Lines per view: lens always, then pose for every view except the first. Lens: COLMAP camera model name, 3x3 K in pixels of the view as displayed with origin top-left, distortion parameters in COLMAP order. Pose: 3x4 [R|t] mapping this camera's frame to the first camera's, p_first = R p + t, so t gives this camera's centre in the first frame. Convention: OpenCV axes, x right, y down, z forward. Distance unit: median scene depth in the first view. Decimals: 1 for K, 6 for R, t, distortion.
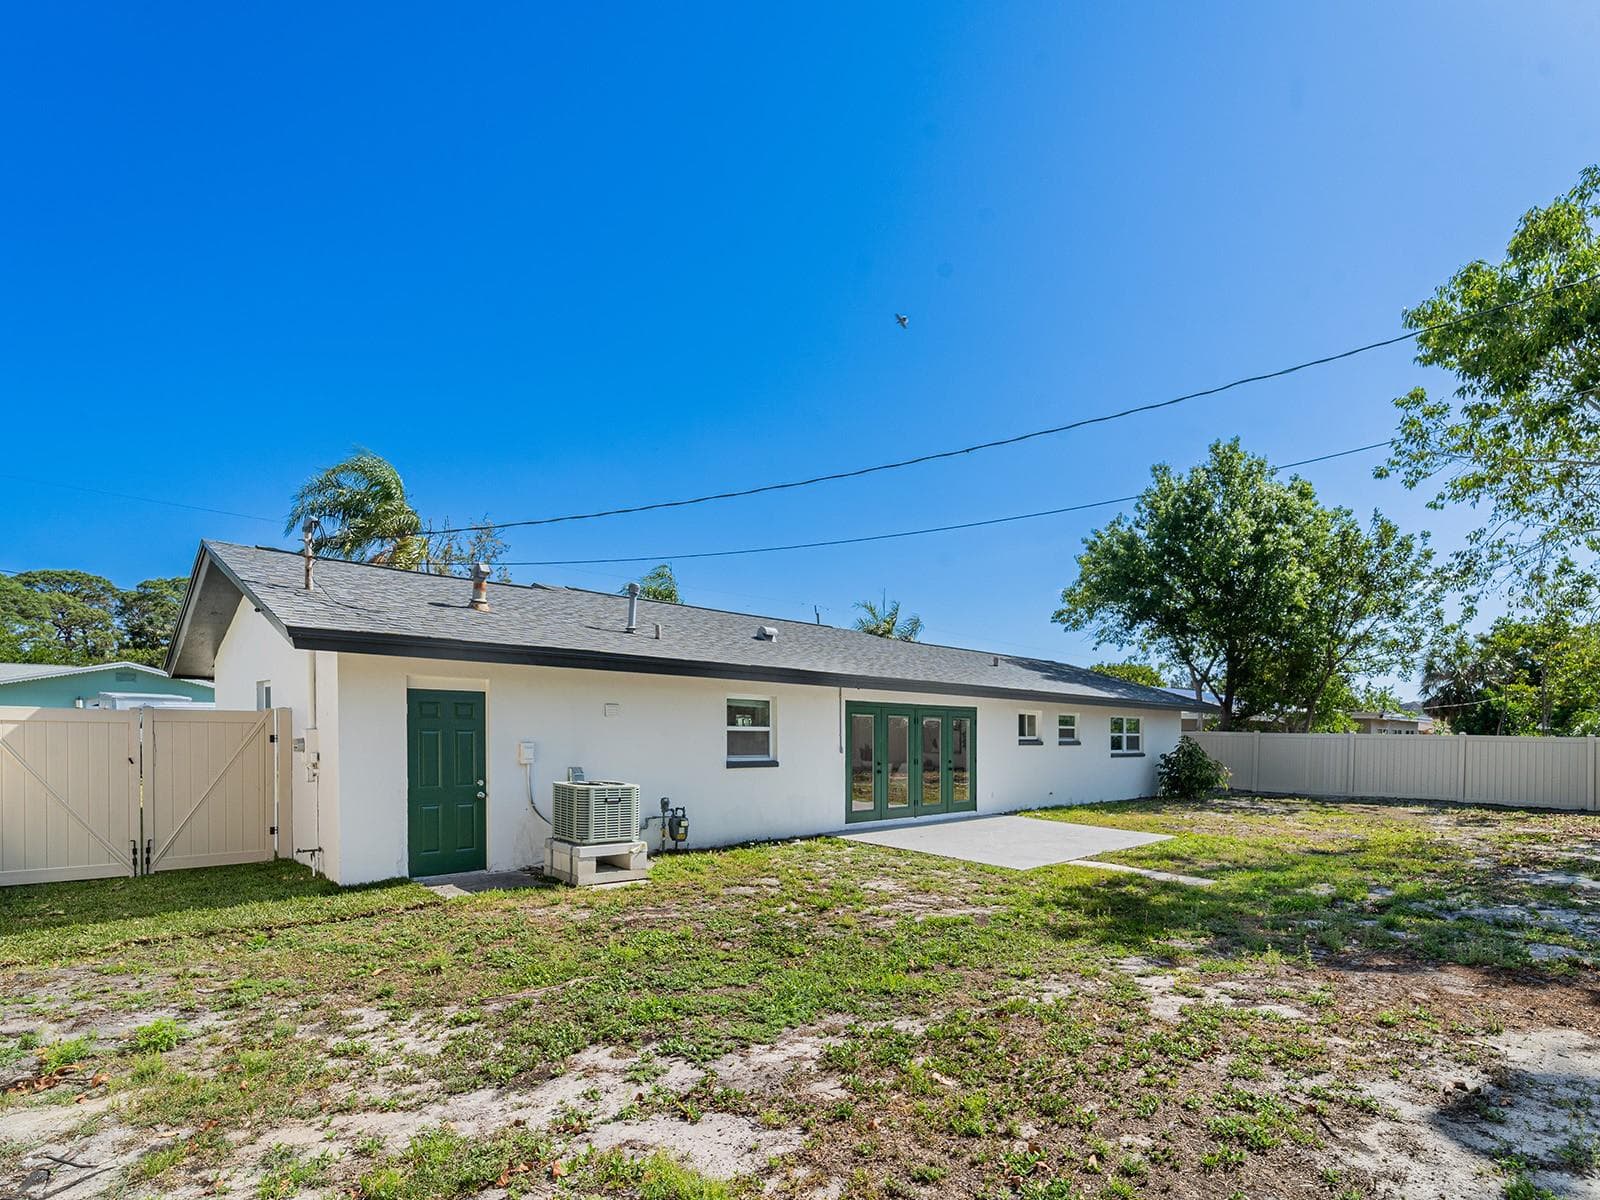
lens RADIAL K [[1576.6, 0, 800.0], [0, 1576.6, 600.0], [0, 0, 1]] dist [-0.010650, -0.006275]
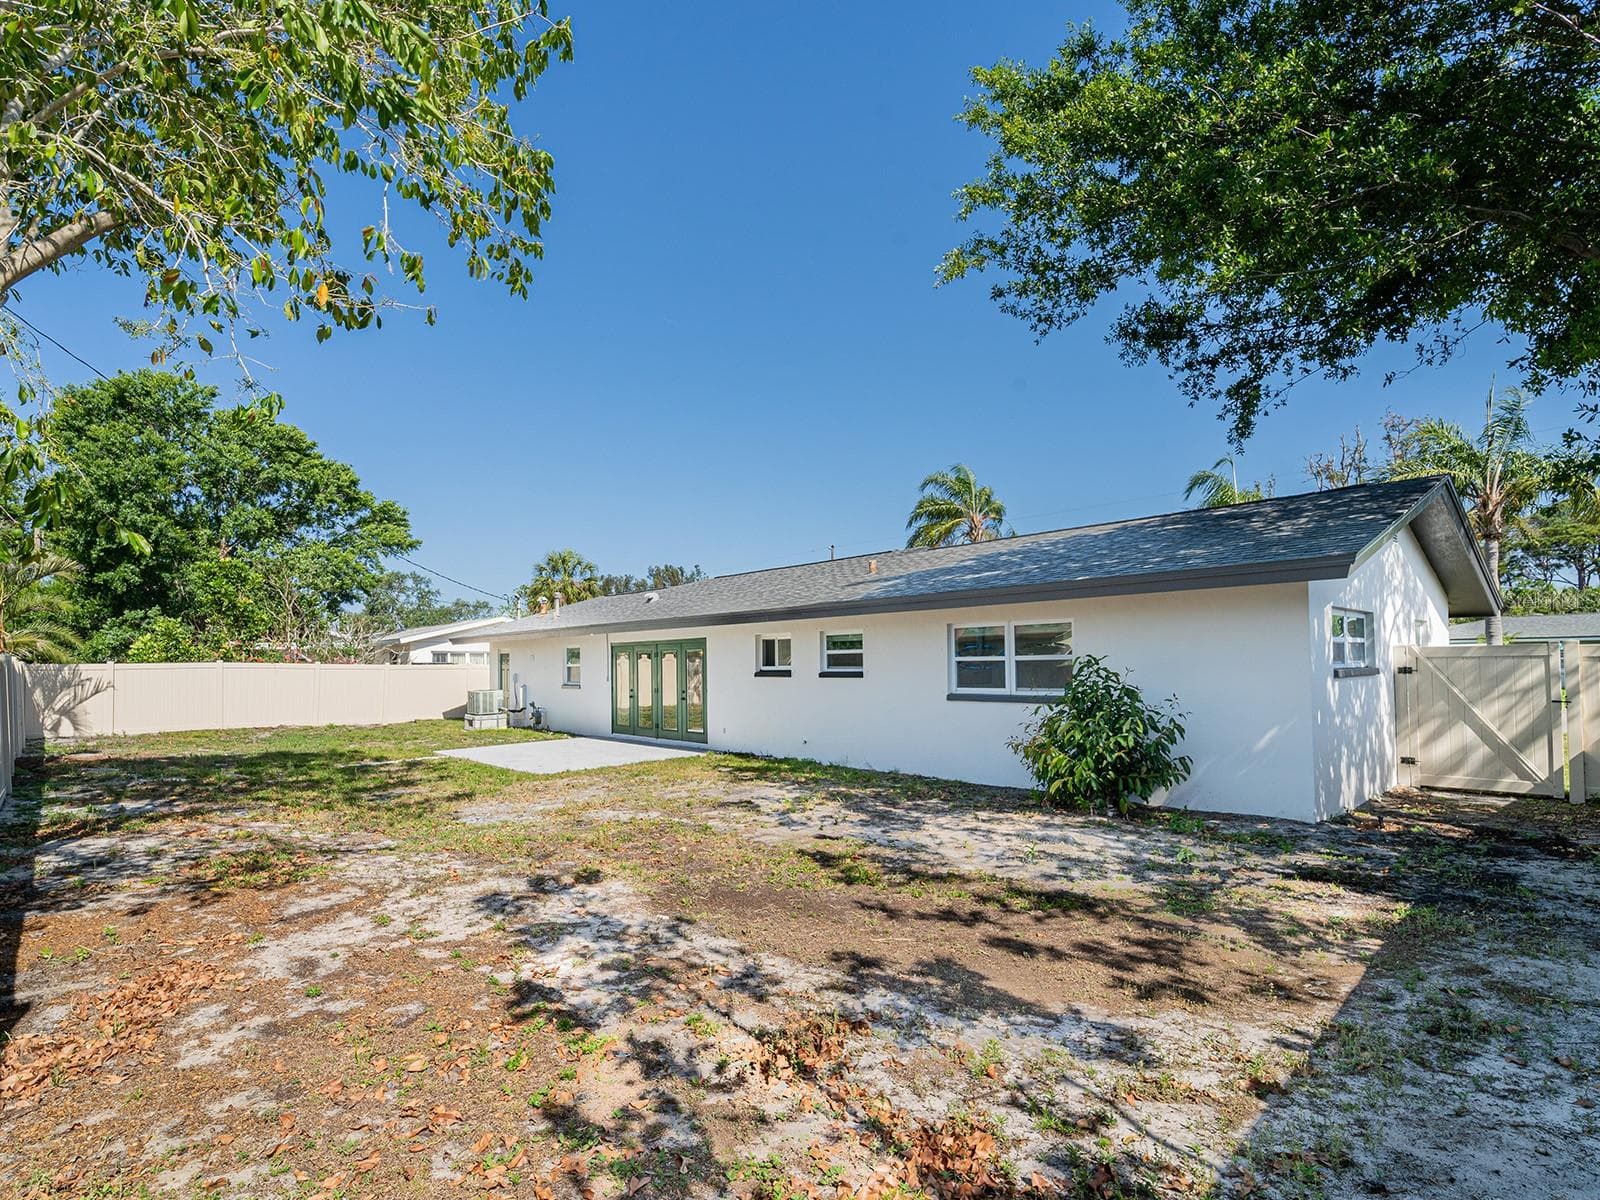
lens RADIAL K [[1576.6, 0, 800.0], [0, 1576.6, 600.0], [0, 0, 1]] dist [-0.010650, -0.006275]
pose [[-0.596802, -0.037404, -0.801516, 0.785704], [0.070680, 0.992579, -0.098947, 0.134055], [0.799269, -0.115703, -0.589730, 1.493523]]
